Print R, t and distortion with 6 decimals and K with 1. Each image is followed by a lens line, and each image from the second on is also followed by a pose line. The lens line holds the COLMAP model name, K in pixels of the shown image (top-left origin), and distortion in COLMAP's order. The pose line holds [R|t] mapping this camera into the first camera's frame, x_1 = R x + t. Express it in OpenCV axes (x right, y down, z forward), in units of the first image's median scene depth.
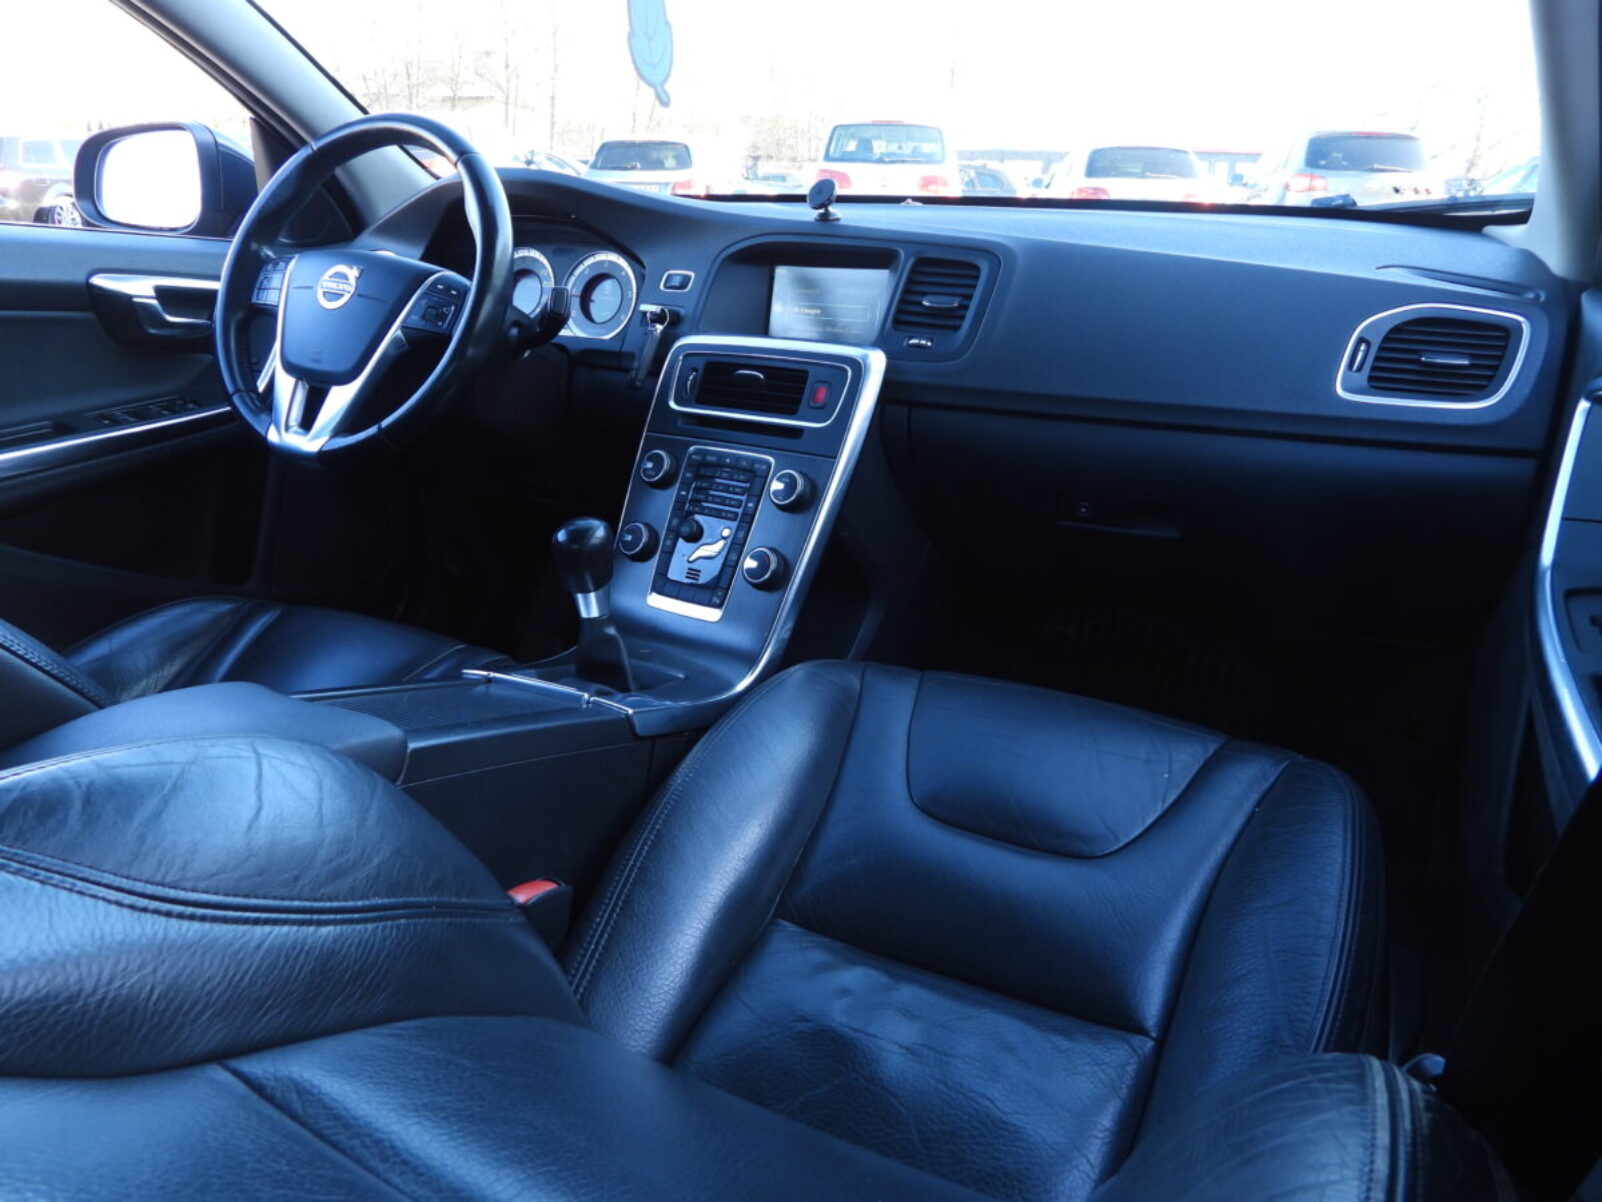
lens RADIAL K [[1144.0, 0, 801.0], [0, 1144.0, 601.0], [0, 0, 1]] dist [-0.005665, 0.000502]
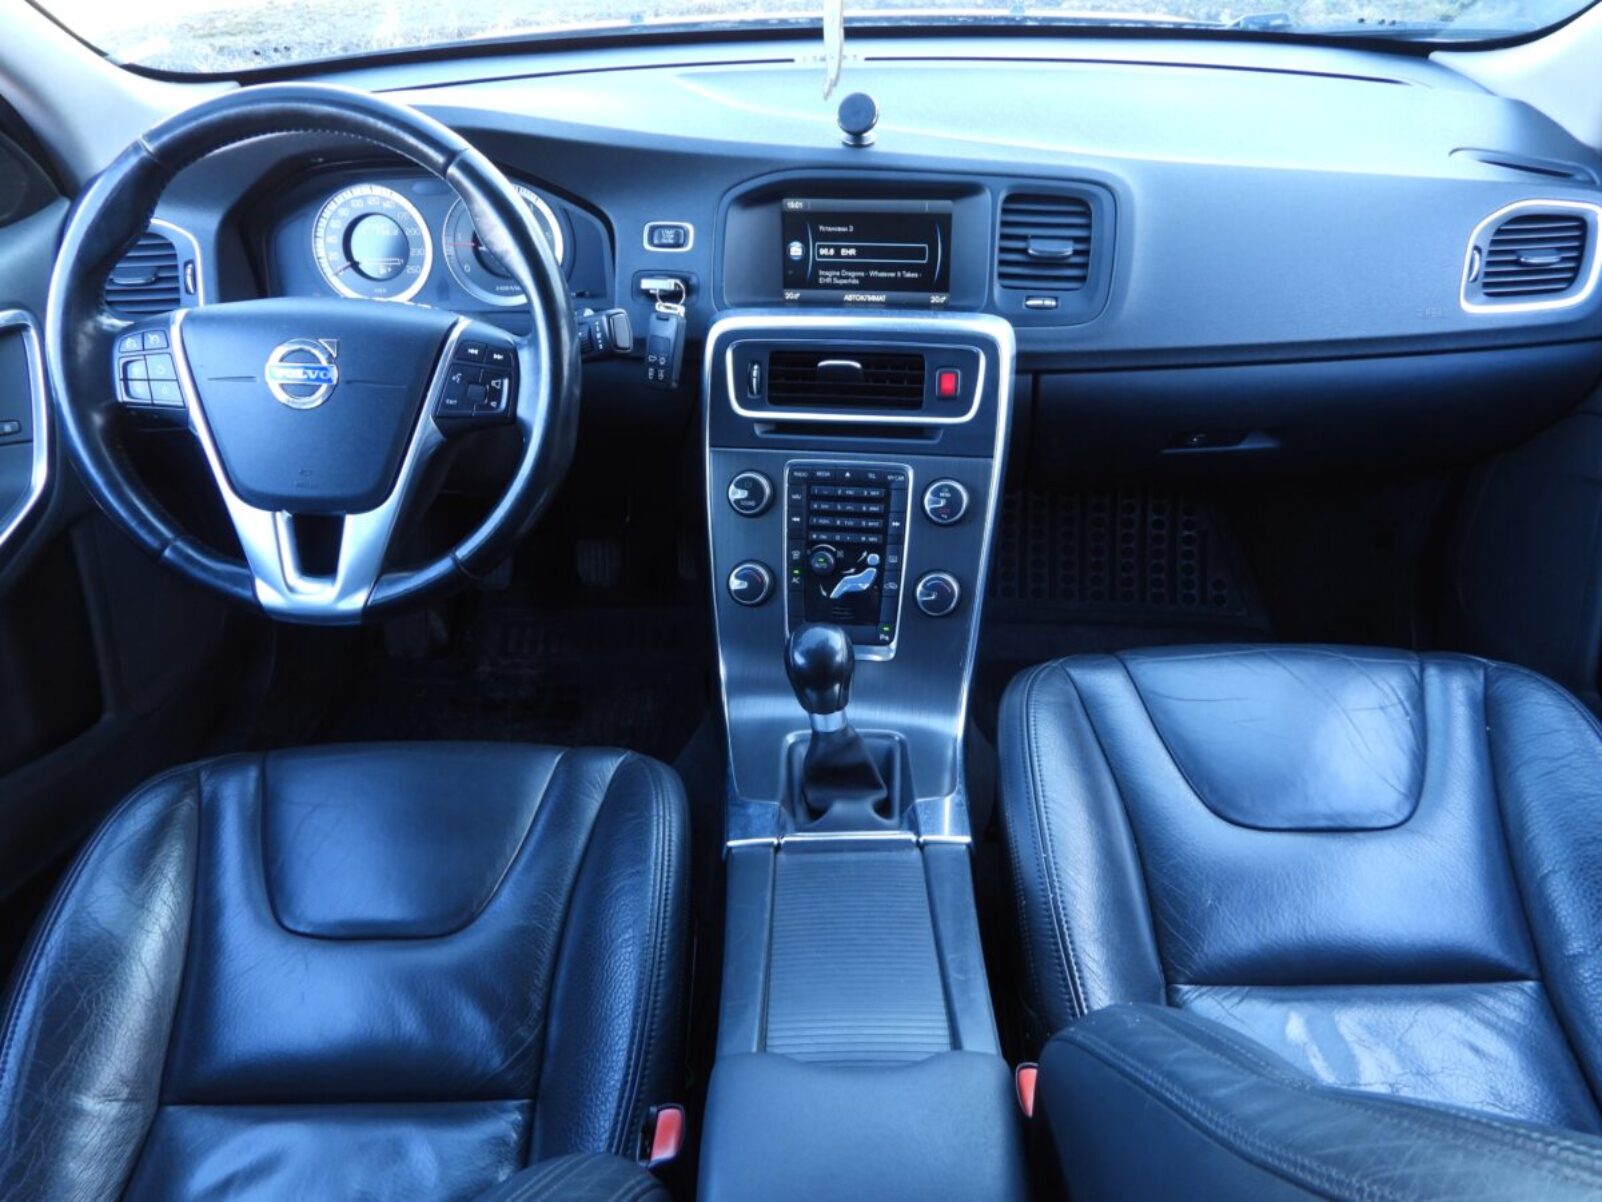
lens RADIAL K [[1144.0, 0, 801.0], [0, 1144.0, 601.0], [0, 0, 1]] dist [-0.005665, 0.000502]
pose [[0.891651, -0.295370, 0.343097, -0.413532], [0.185627, 0.929743, 0.317996, -0.310169], [-0.412919, -0.219854, 0.883834, 0.226211]]
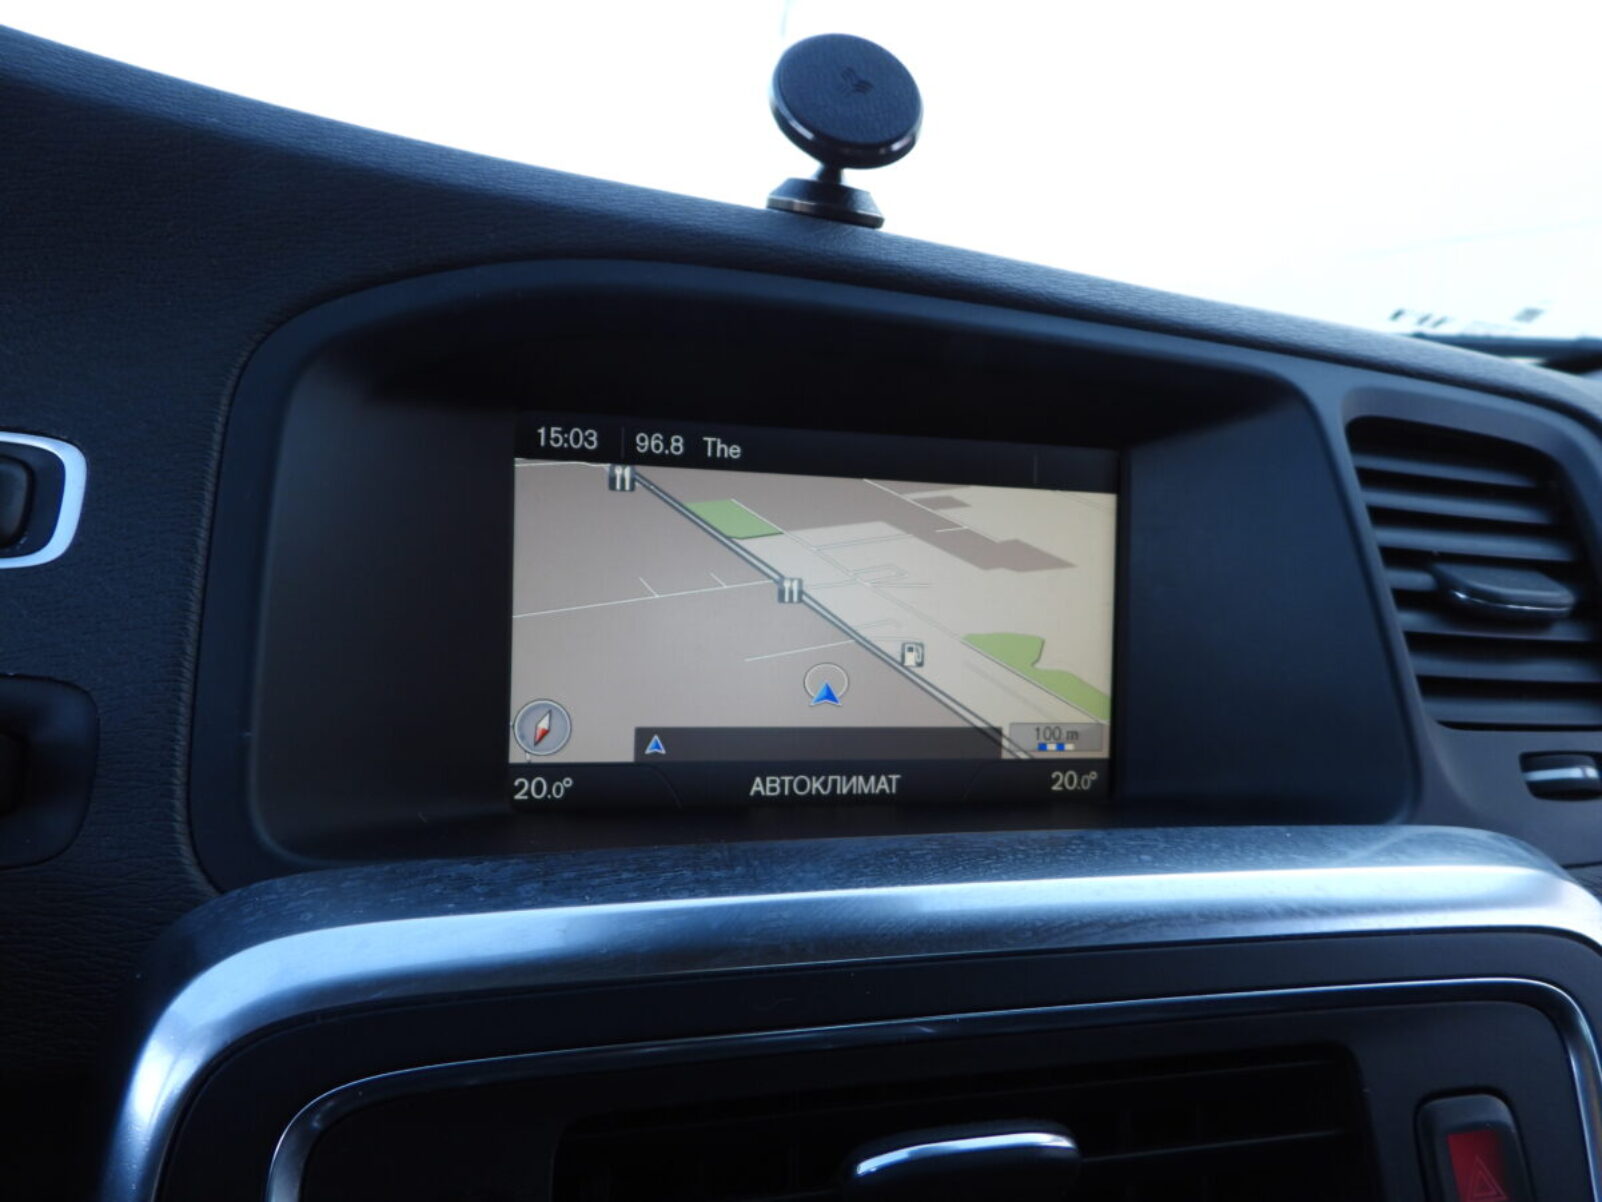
lens RADIAL K [[1159.1, 0, 801.0], [0, 1159.1, 601.0], [0, 0, 1]] dist [-0.004549, 0.000369]
pose [[0.631181, -0.105674, 0.768403, -0.168438], [0.173617, 0.984787, -0.007180, -0.272101], [-0.755955, 0.137940, 0.639926, 0.911660]]
